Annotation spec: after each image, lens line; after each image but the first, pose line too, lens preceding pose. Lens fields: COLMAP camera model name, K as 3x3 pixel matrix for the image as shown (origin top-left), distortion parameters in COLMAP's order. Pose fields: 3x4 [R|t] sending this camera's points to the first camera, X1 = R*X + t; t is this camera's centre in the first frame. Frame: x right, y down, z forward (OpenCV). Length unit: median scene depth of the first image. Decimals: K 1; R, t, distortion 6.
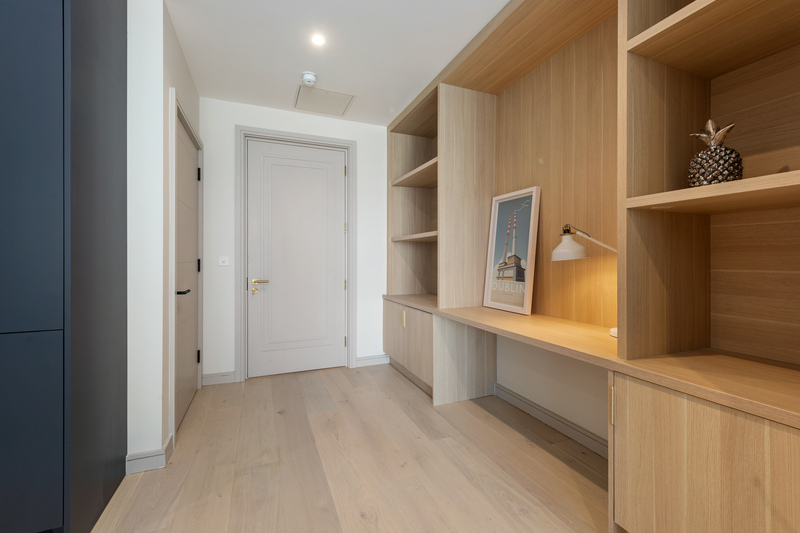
lens RADIAL K [[344.4, 0, 400.8], [0, 344.4, 259.8], [0, 0, 1]] dist [0.000035, 0.000252]
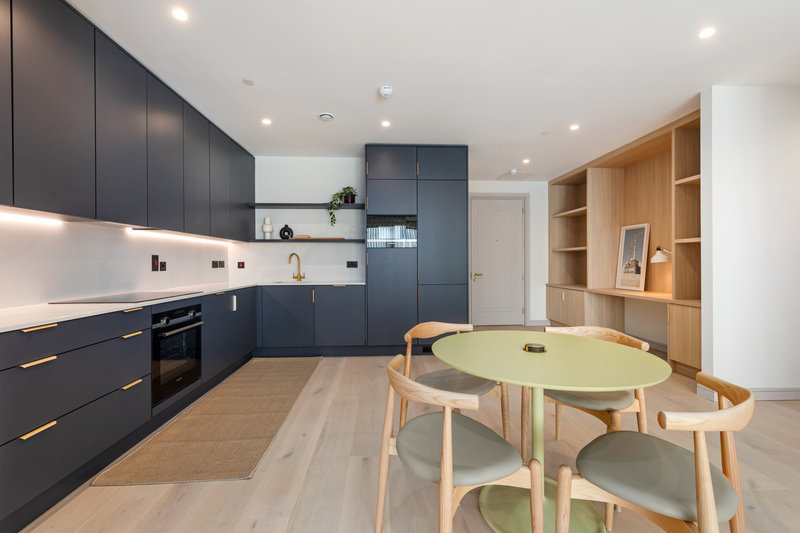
lens RADIAL K [[342.0, 0, 400.3], [0, 342.0, 262.6], [0, 0, 1]] dist [0.002476, 0.000107]
pose [[0.944375, -0.002069, -0.328863, -0.234093], [0.001202, 0.999995, -0.002840, 0.004998], [0.328868, 0.002287, 0.944373, -1.063880]]
